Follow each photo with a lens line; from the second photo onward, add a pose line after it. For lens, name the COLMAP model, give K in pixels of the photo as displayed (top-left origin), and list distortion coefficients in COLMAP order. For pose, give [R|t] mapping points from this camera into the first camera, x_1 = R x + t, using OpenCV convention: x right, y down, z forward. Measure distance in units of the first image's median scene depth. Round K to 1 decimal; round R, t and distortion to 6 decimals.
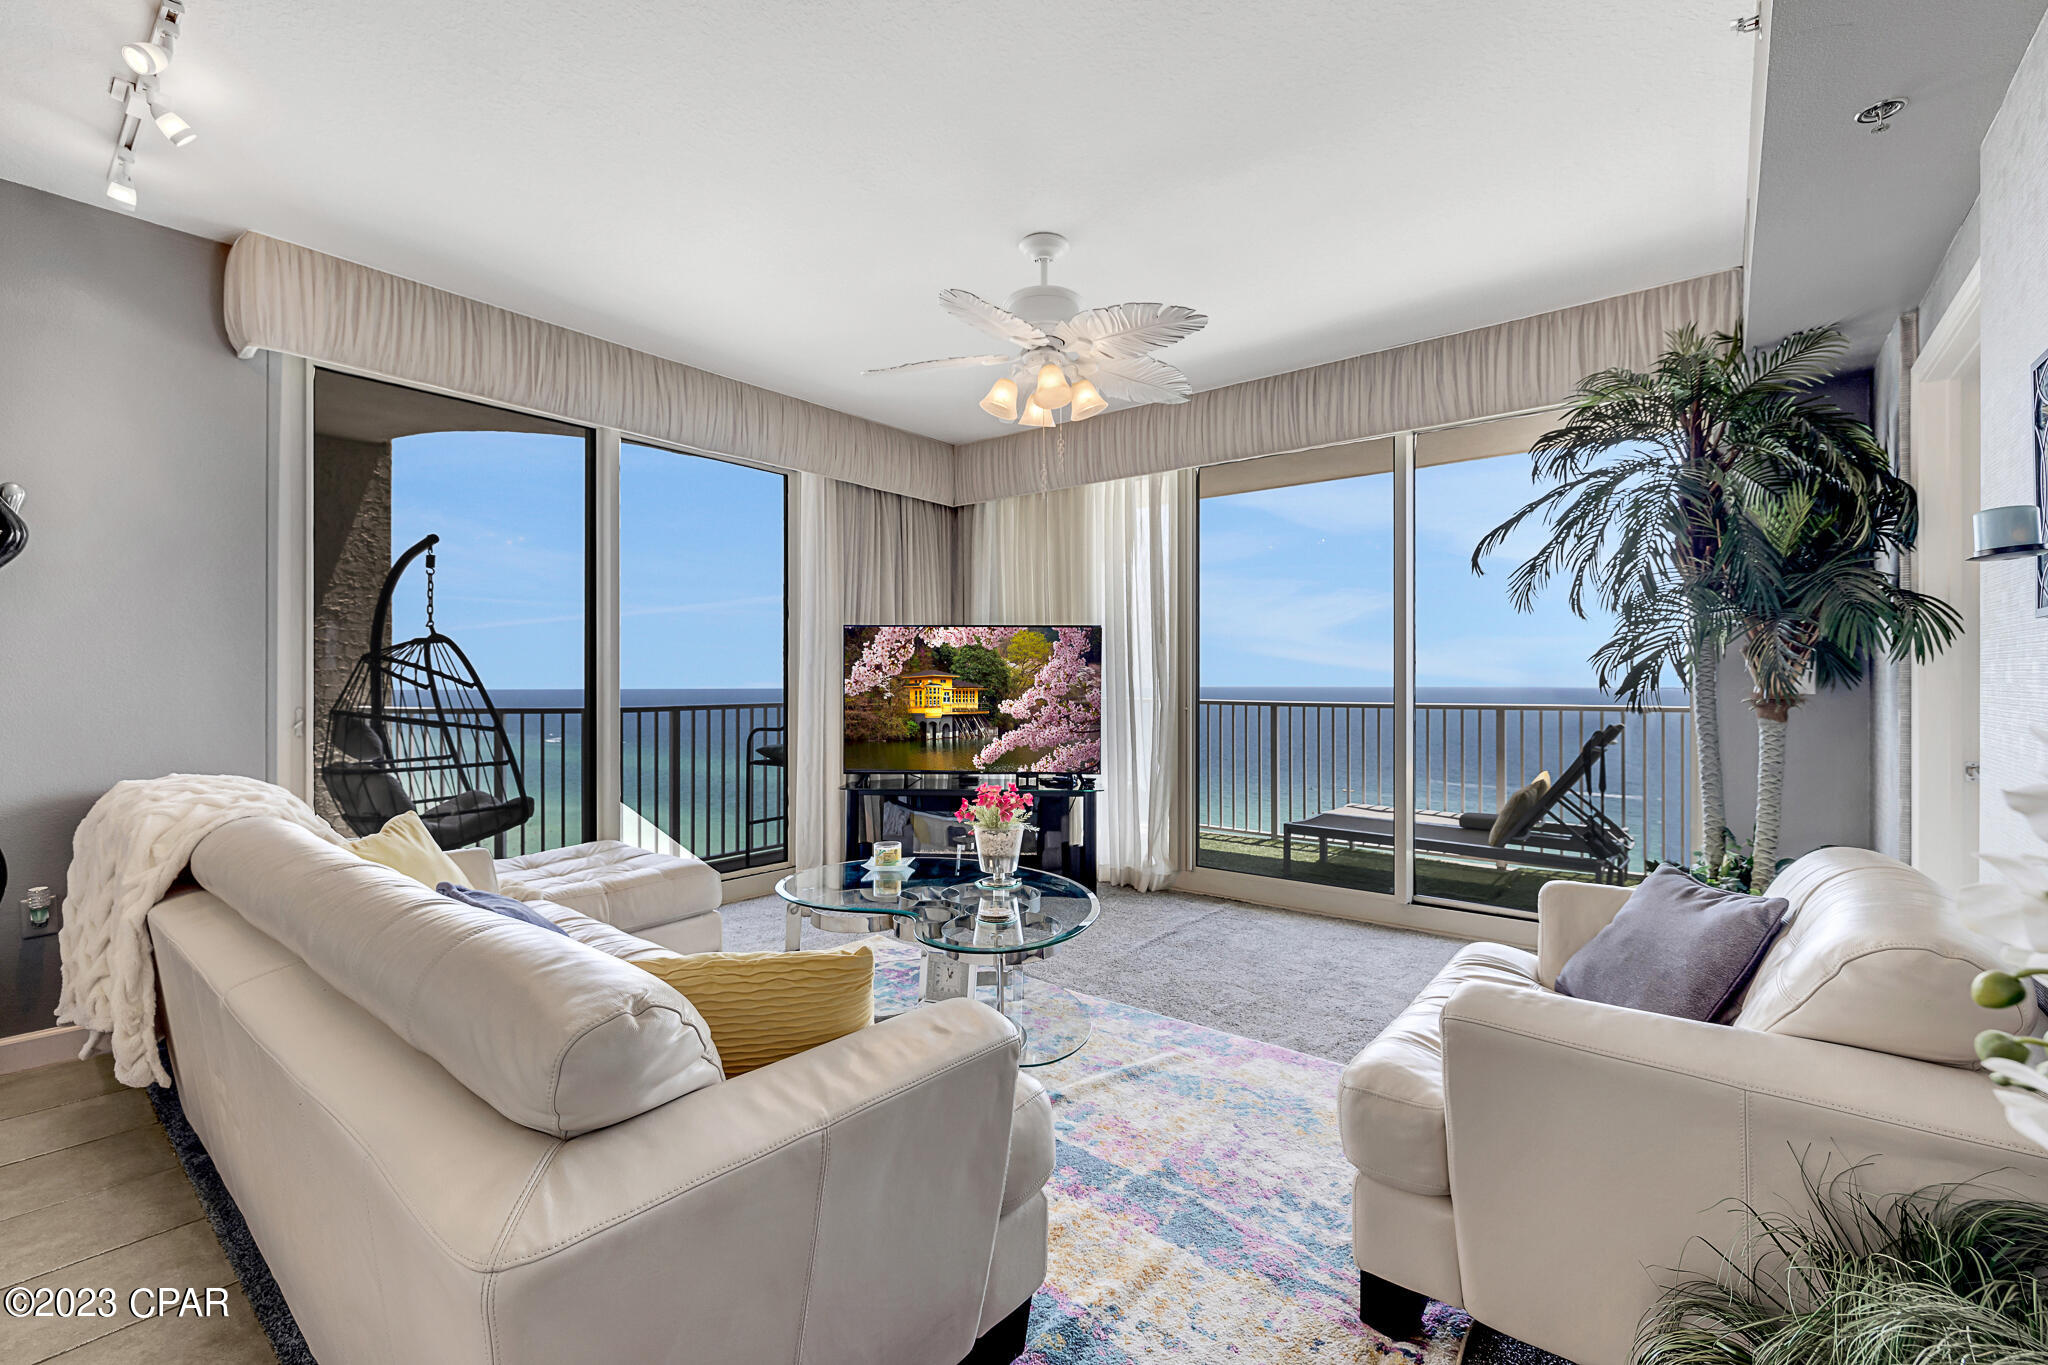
lens RADIAL K [[861.4, 0, 1016.9], [0, 861.4, 686.7], [0, 0, 1]] dist [0.000386, 0.000012]
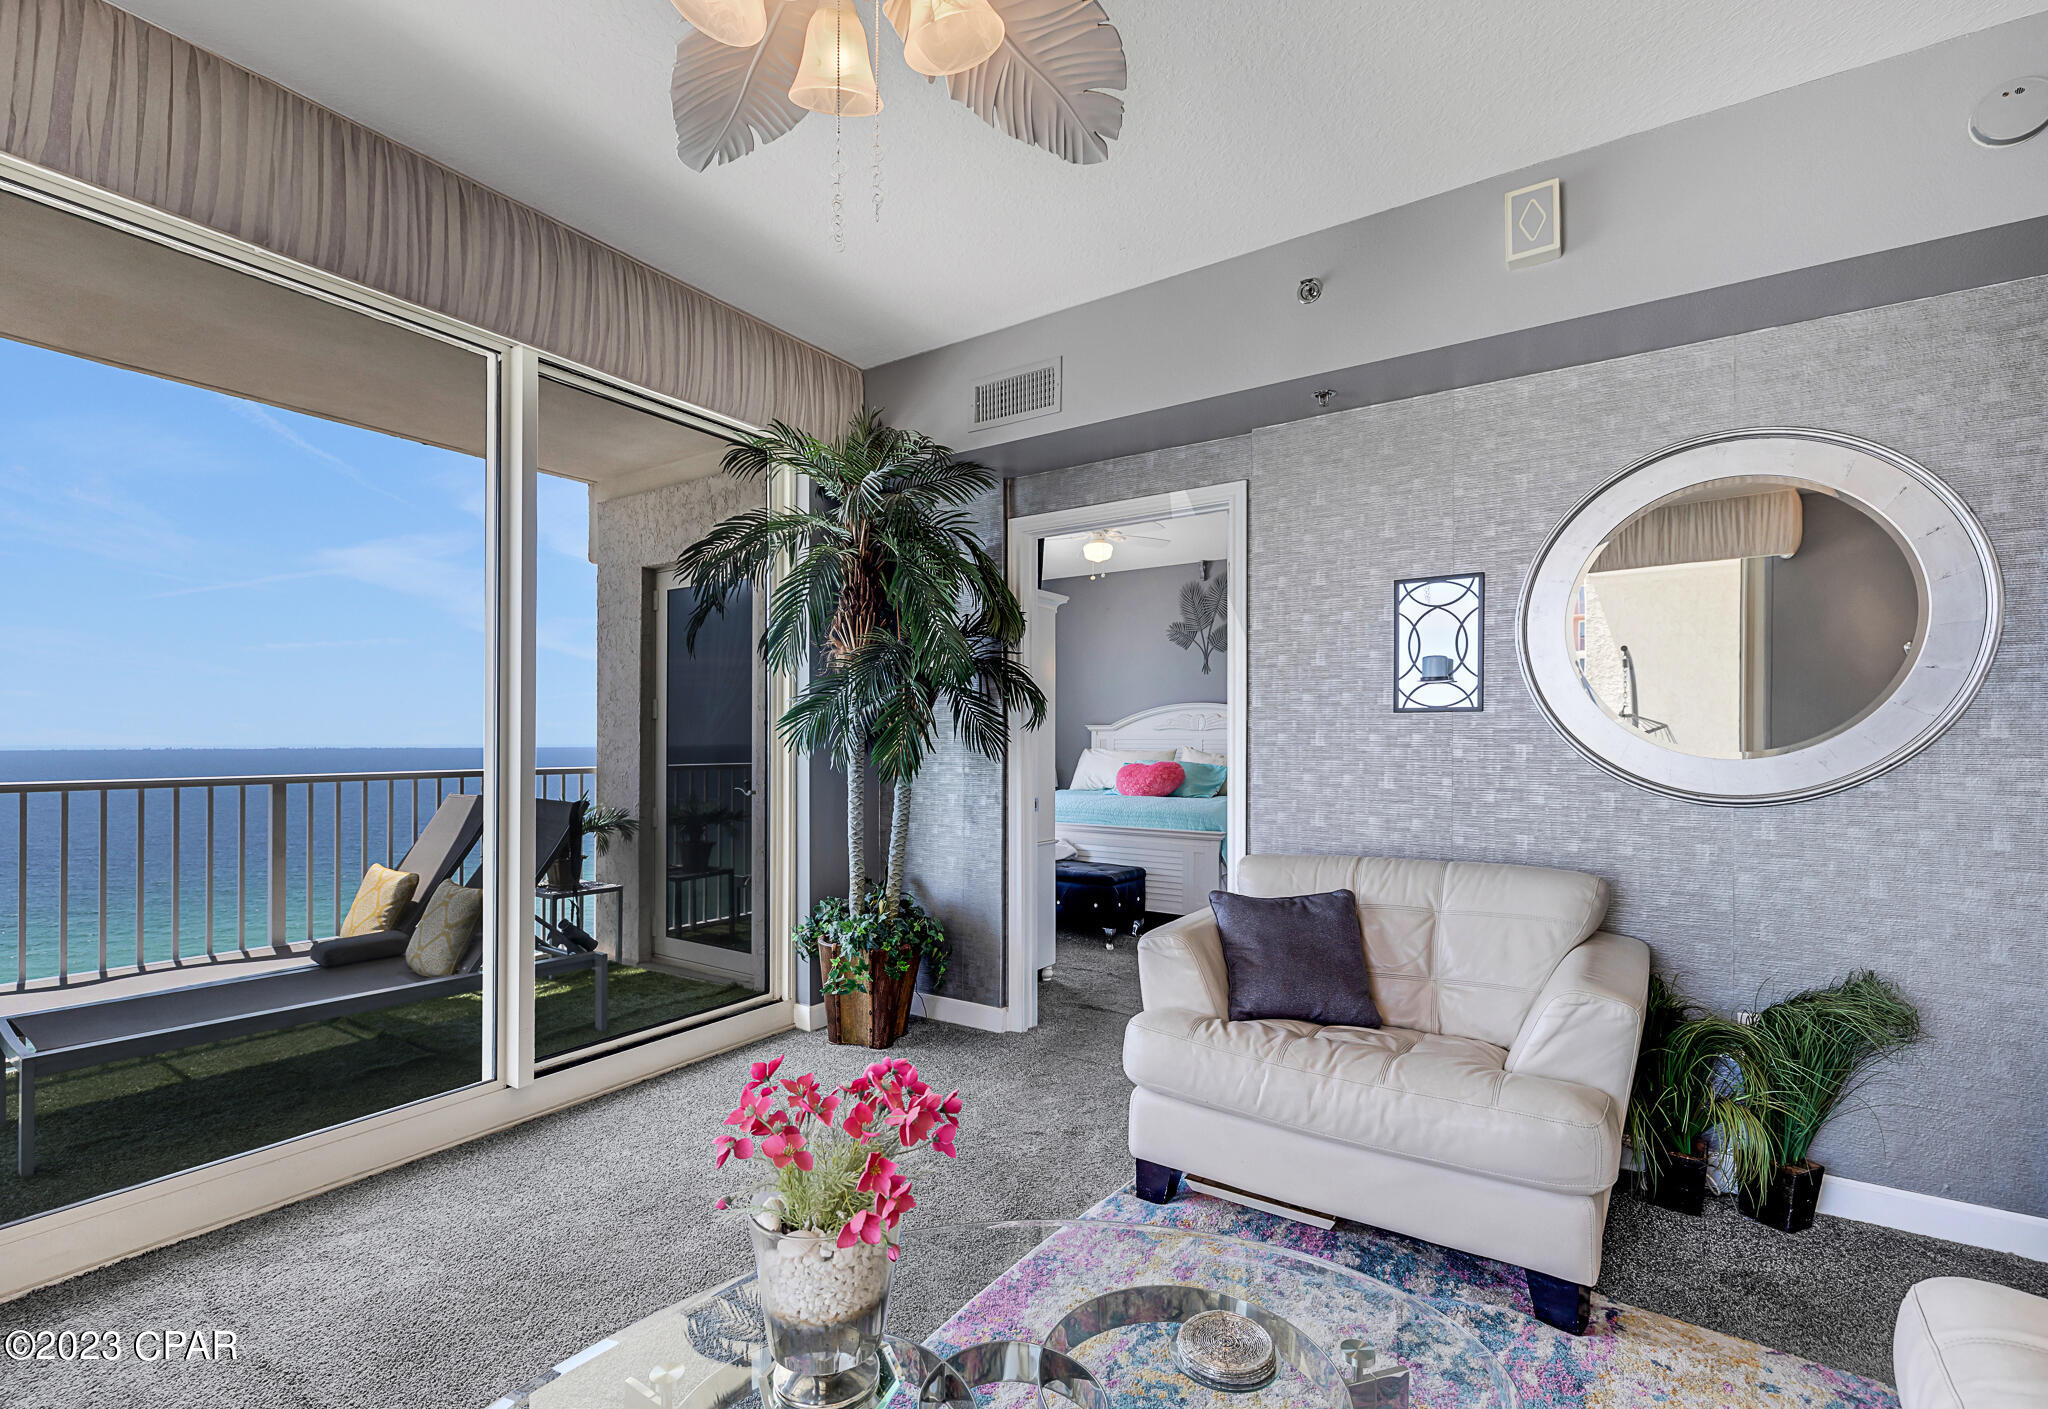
lens RADIAL K [[910.1, 0, 991.2], [0, 910.1, 738.7], [0, 0, 1]] dist [0.000196, -0.000286]
pose [[-0.084380, 0.004513, 0.996423, -0.297070], [-0.002173, 0.999987, -0.004713, 0.000005], [-0.996431, -0.002563, -0.084369, 0.839872]]
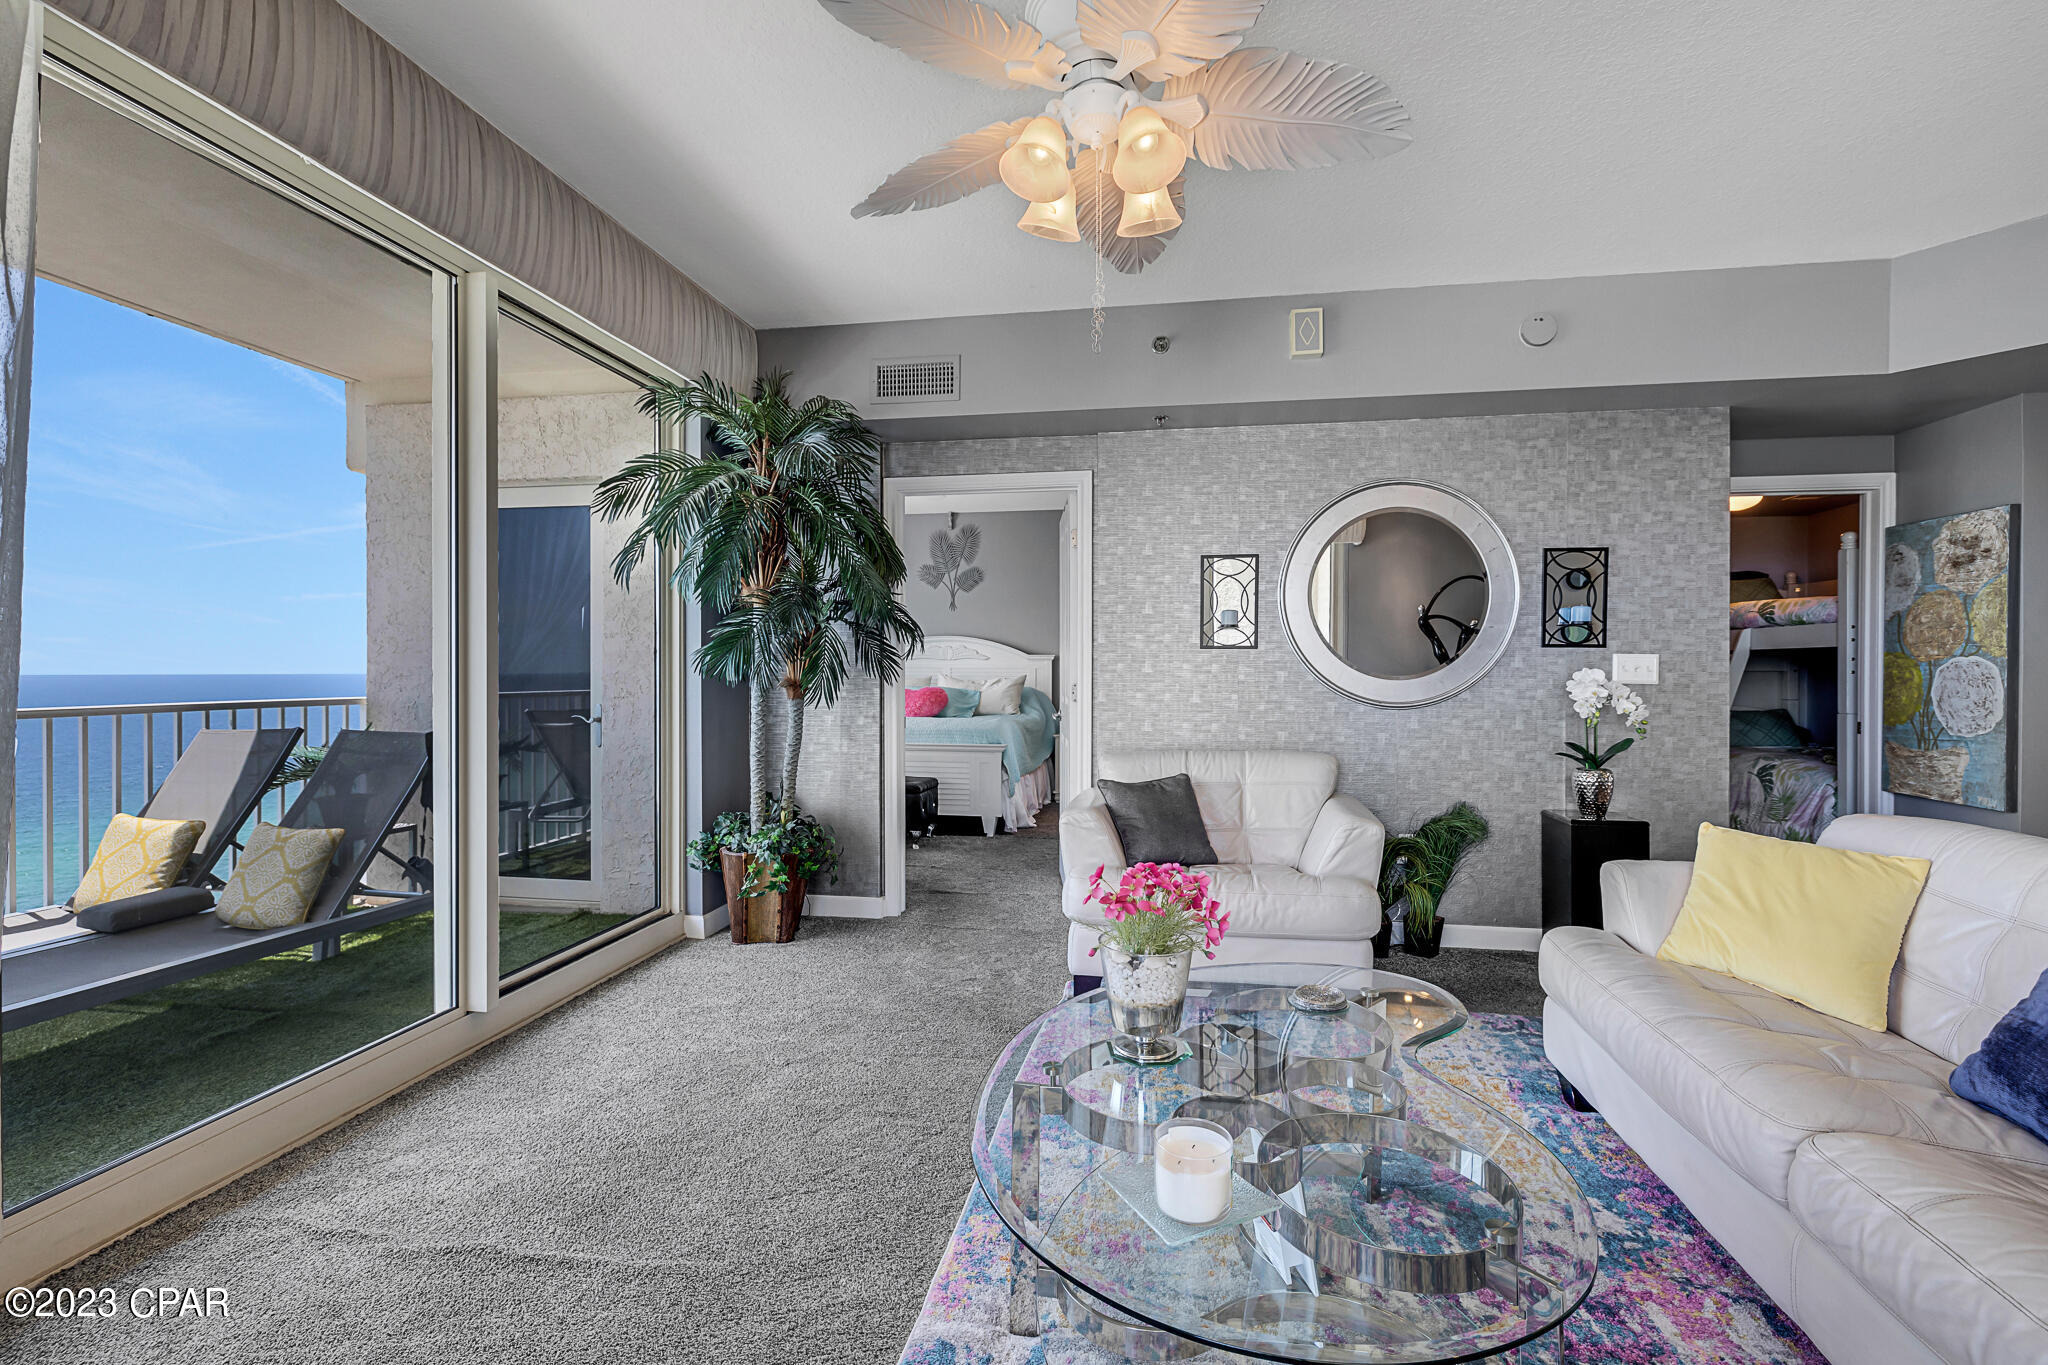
lens RADIAL K [[887.4, 0, 1021.1], [0, 887.4, 675.7], [0, 0, 1]] dist [0.001727, -0.000967]
pose [[-0.492455, -0.004234, 0.870328, -0.393558], [-0.001687, 0.999991, 0.003910, 0.002385], [-0.870336, 0.000457, -0.492458, 1.202201]]
